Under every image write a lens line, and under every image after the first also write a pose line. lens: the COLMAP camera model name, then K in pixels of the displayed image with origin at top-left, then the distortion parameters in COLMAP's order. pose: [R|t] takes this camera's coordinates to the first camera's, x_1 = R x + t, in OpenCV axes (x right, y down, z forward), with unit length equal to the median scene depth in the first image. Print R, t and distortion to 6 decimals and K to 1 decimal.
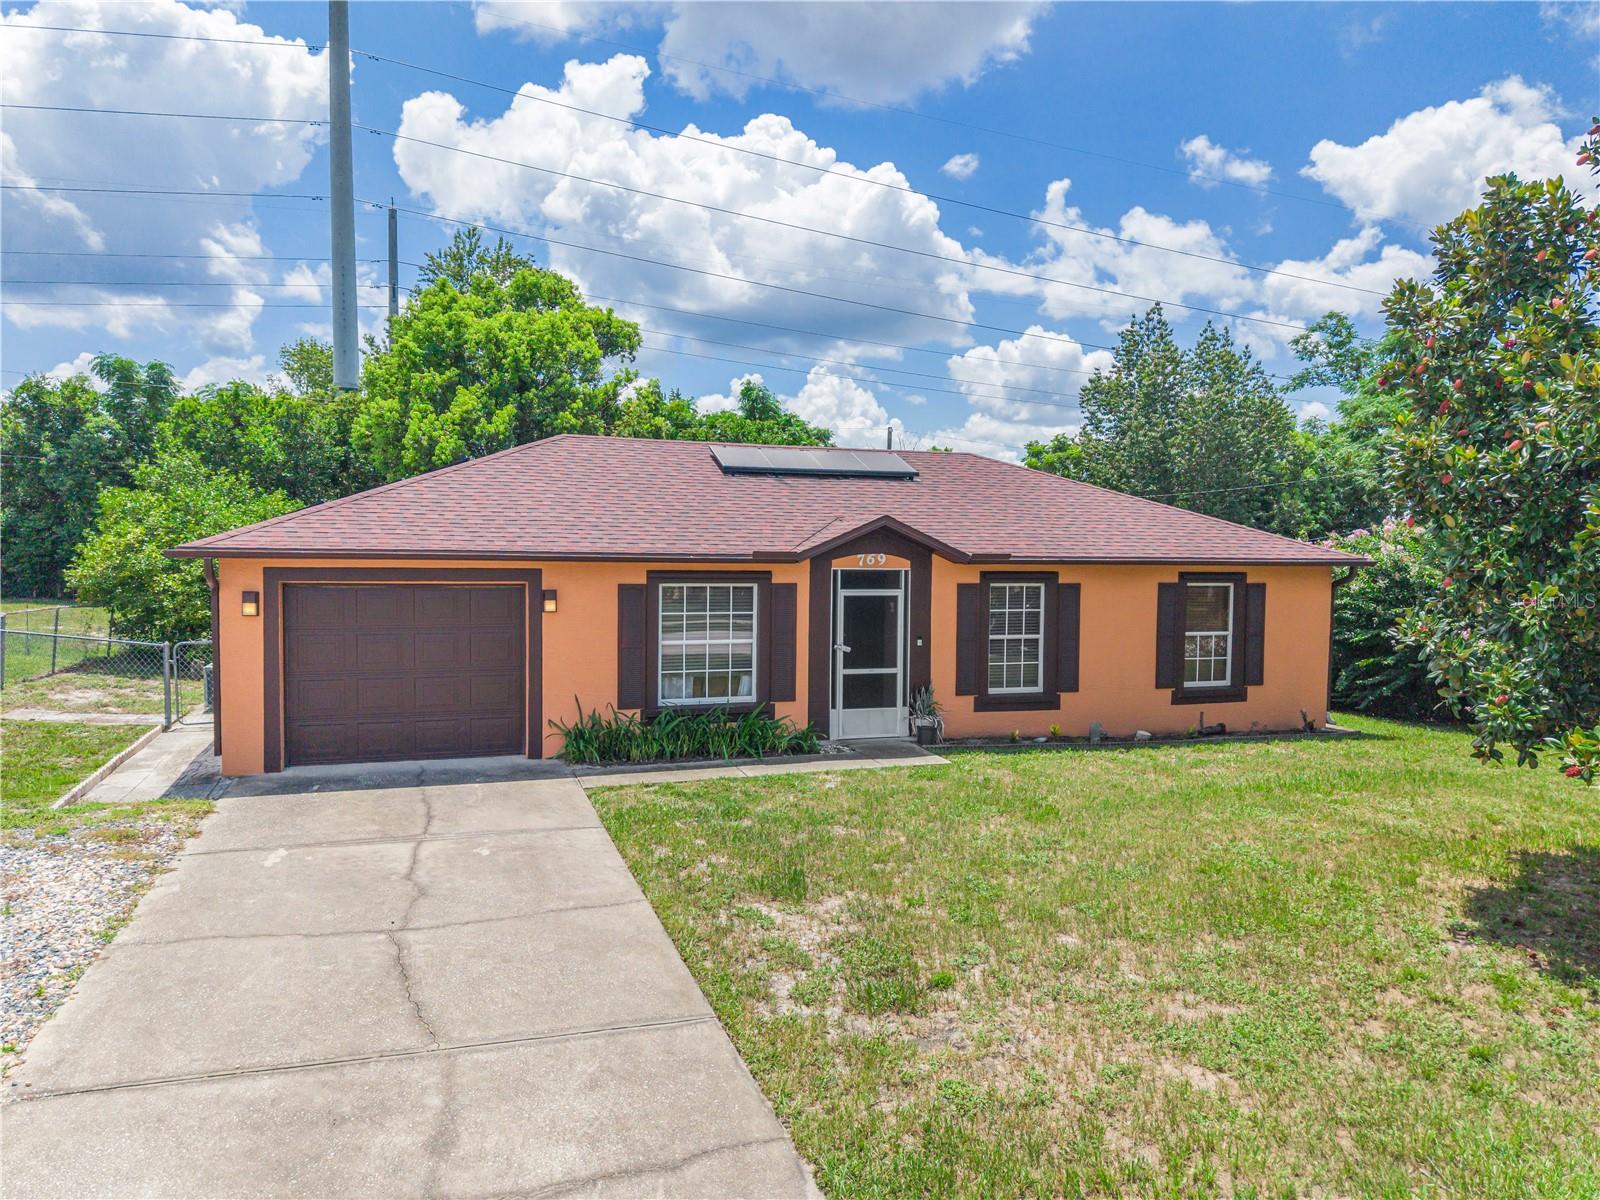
lens RADIAL K [[1069.9, 0, 803.2], [0, 1069.9, 610.8], [0, 0, 1]] dist [0.039413, -0.042114]
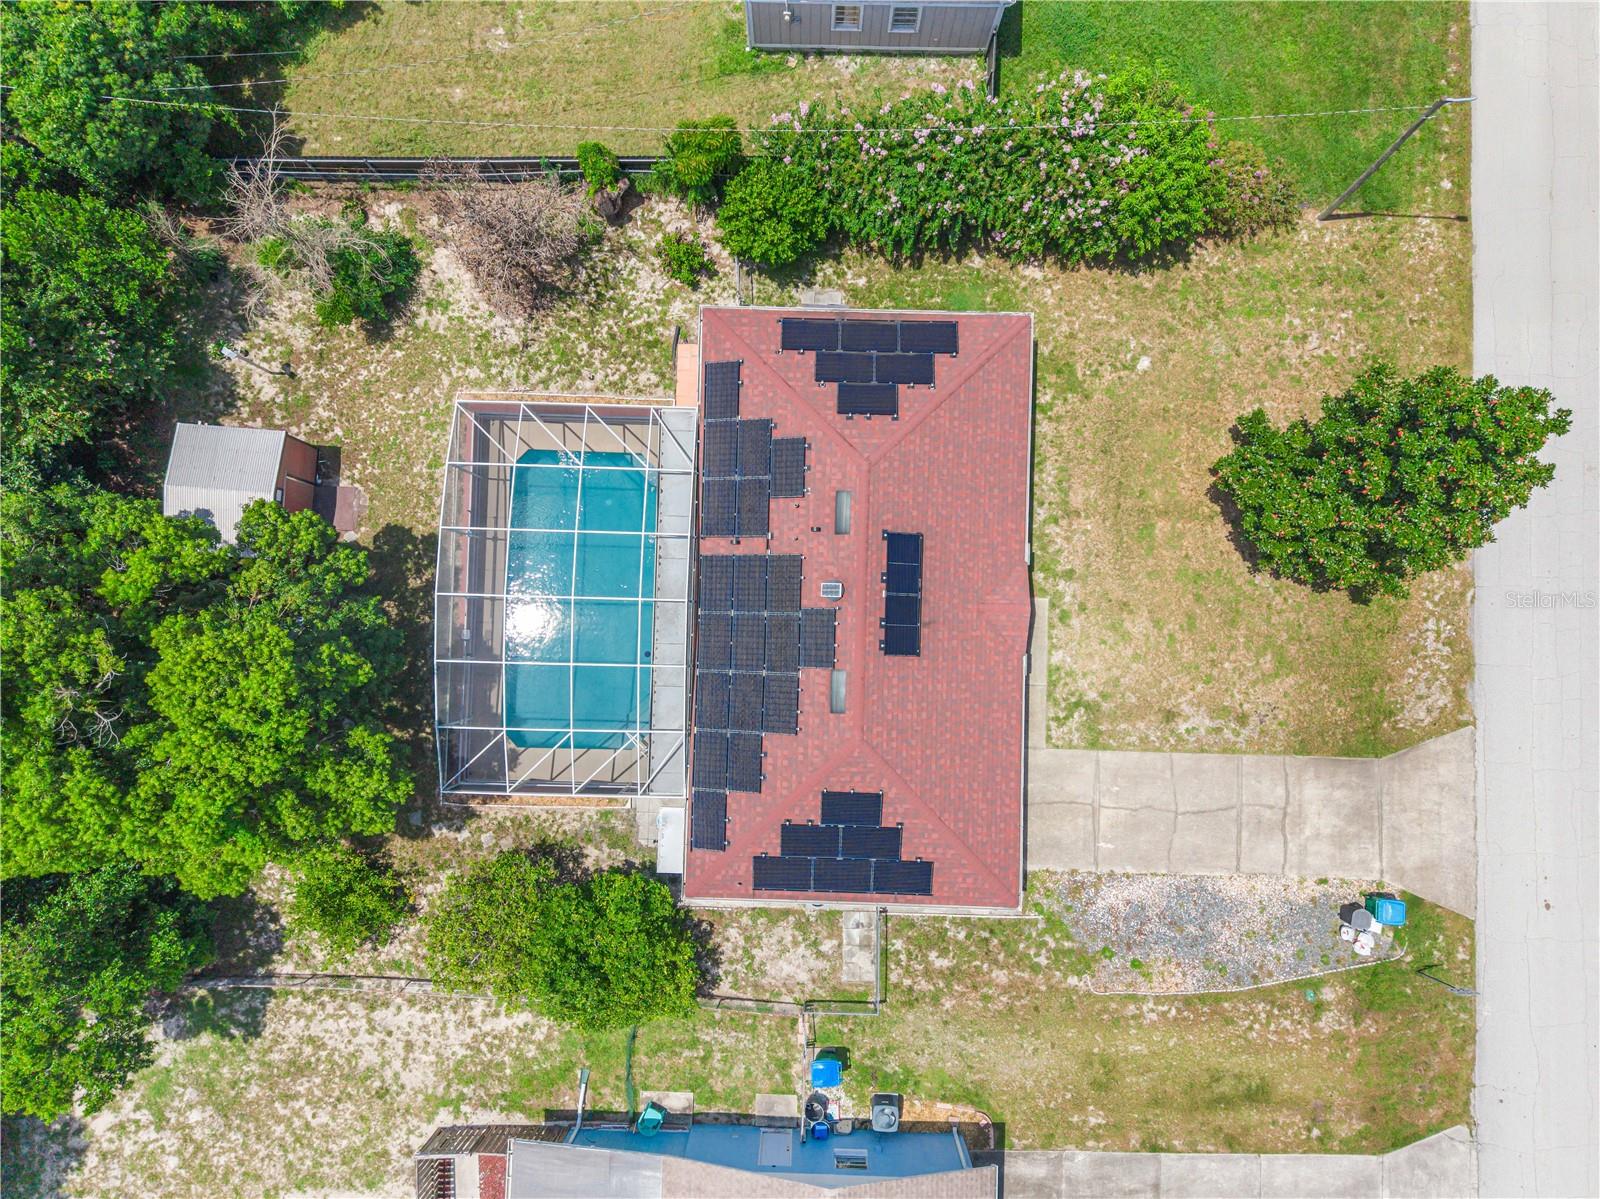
lens RADIAL K [[1069.9, 0, 803.2], [0, 1069.9, 610.3], [0, 0, 1]] dist [0.039413, -0.042114]
pose [[0.354633, -0.934800, 0.019598, -0.131334], [0.058922, 0.043262, 0.997325, -2.321348], [-0.933147, -0.352529, 0.070423, 1.342119]]
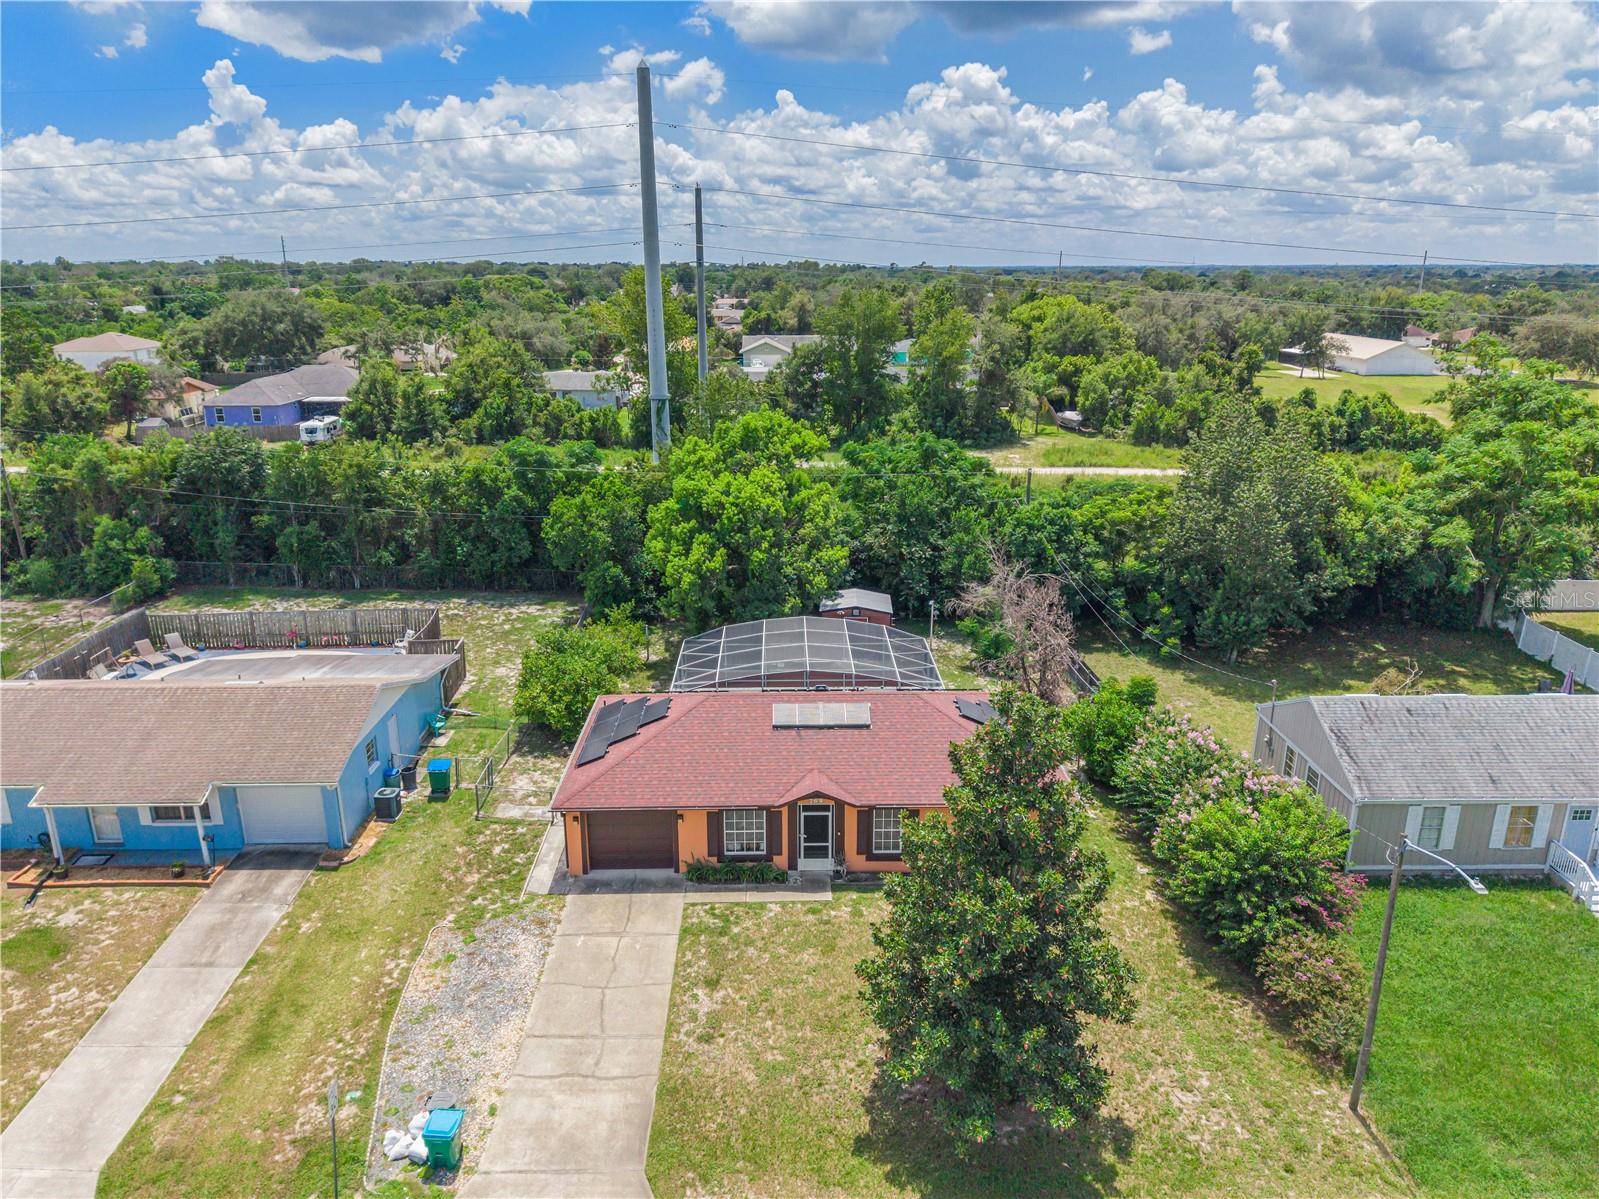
lens RADIAL K [[1079.3, 0, 804.4], [0, 1079.3, 602.0], [0, 0, 1]] dist [0.065837, -0.099555]
pose [[0.951122, 0.082674, -0.297542, 0.767274], [-0.007666, 0.969522, 0.244883, -1.137803], [0.308719, -0.230632, 0.922768, -1.169533]]
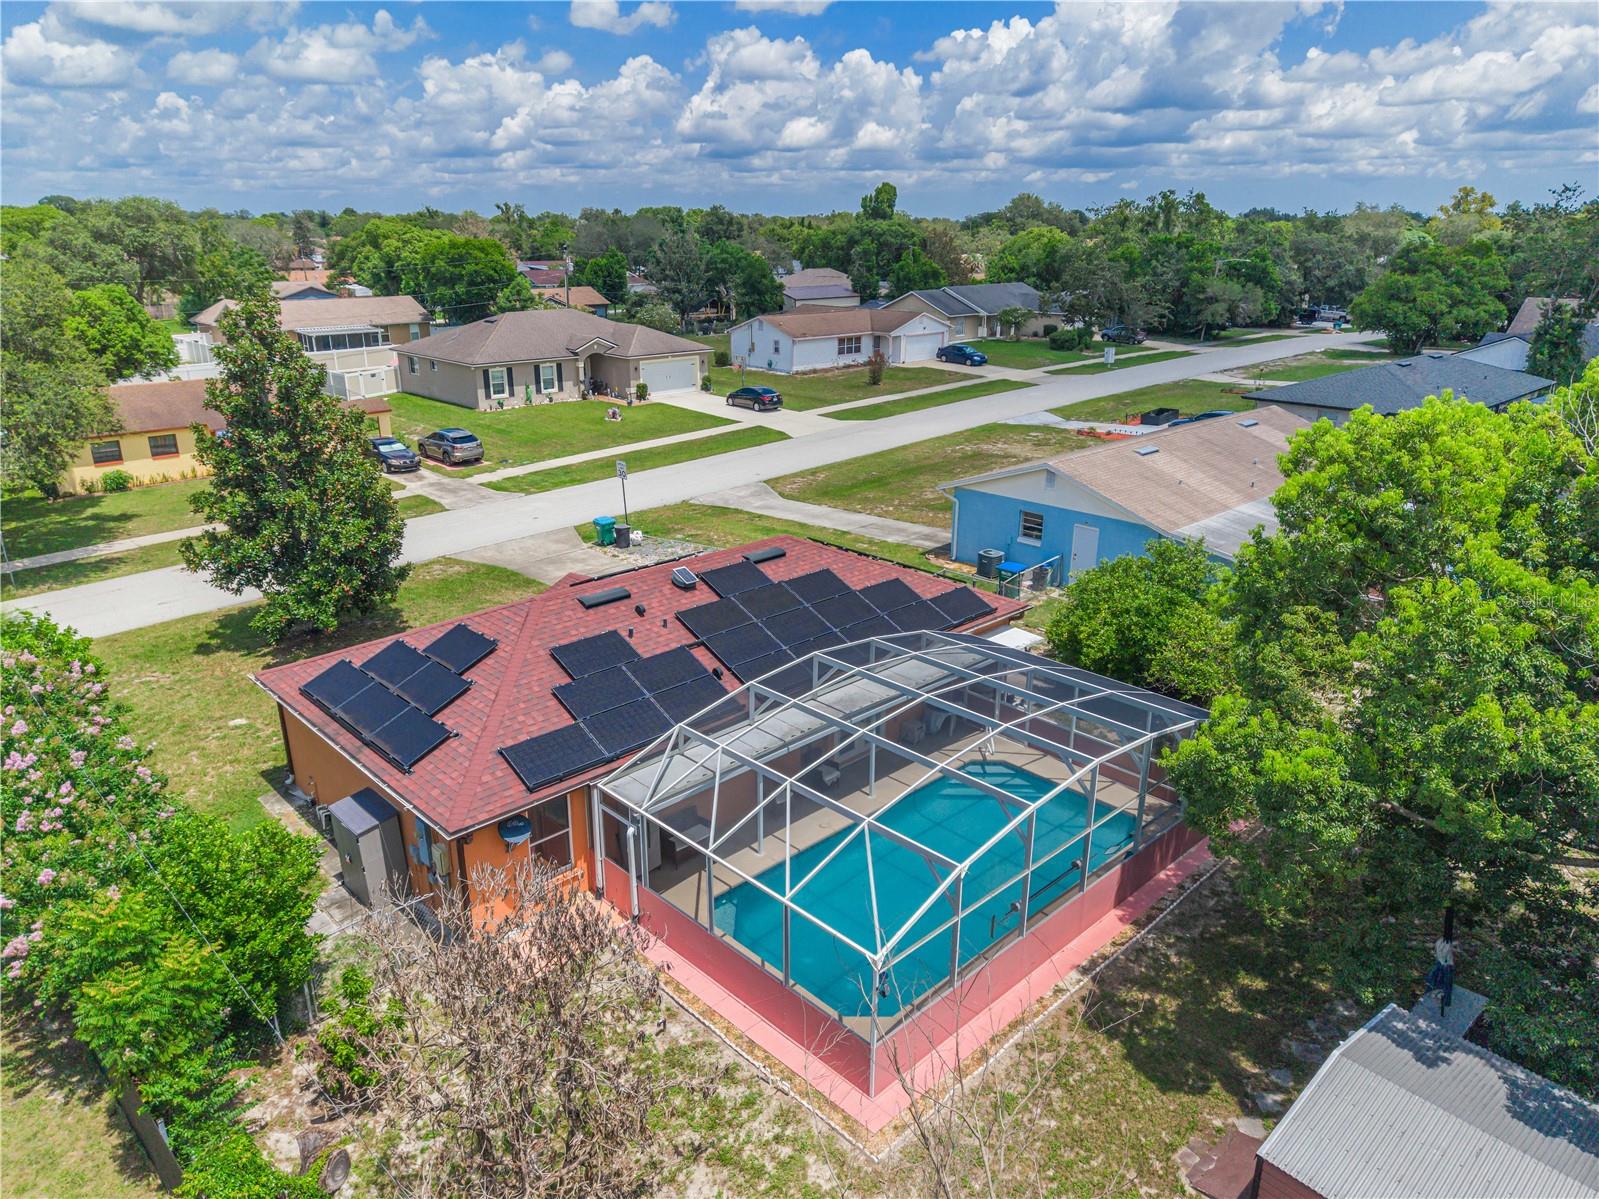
lens RADIAL K [[1069.3, 0, 802.7], [0, 1069.3, 610.3], [0, 0, 1]] dist [0.039413, -0.042114]
pose [[-0.906254, 0.130581, -0.402061, 0.542224], [-0.035263, 0.924429, 0.379720, -0.877338], [0.421261, 0.358300, -0.833163, 3.117294]]
